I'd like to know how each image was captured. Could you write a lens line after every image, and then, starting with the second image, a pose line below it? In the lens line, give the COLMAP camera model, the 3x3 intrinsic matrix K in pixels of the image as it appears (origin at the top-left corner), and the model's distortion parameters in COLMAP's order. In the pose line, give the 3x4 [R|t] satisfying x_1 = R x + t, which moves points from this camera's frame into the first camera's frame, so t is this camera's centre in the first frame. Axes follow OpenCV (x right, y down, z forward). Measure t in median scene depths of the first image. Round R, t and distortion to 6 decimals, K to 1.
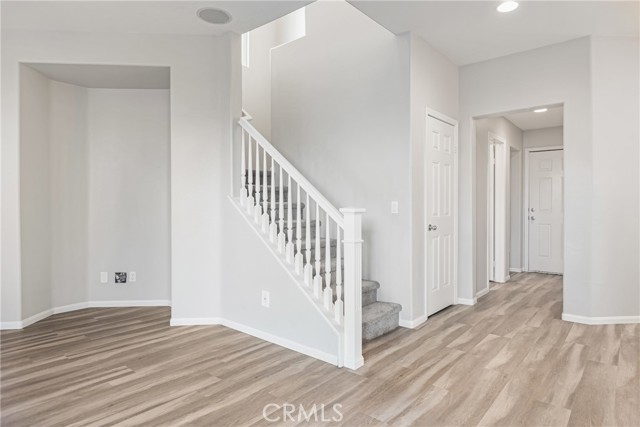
lens RADIAL K [[391.7, 0, 320.5], [0, 391.7, 211.0], [0, 0, 1]] dist [0.000464, 0.000402]
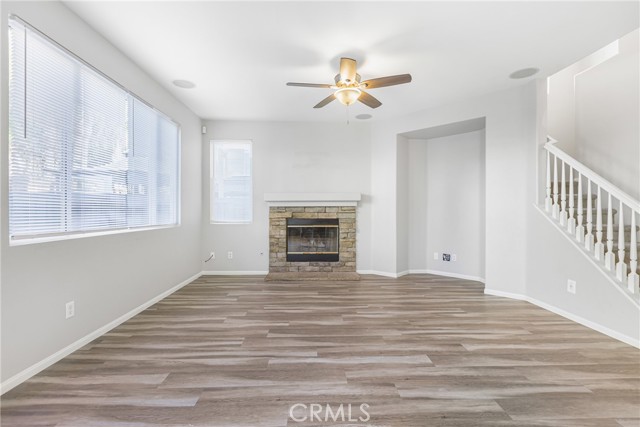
lens RADIAL K [[291.4, 0, 315.5], [0, 291.4, 211.9], [0, 0, 1]] dist [0.001653, -0.001676]
pose [[0.667947, 0.004029, -0.744198, 0.004159], [-0.010817, 0.999932, -0.004295, 0.000420], [0.744130, 0.010919, 0.667946, -0.211973]]
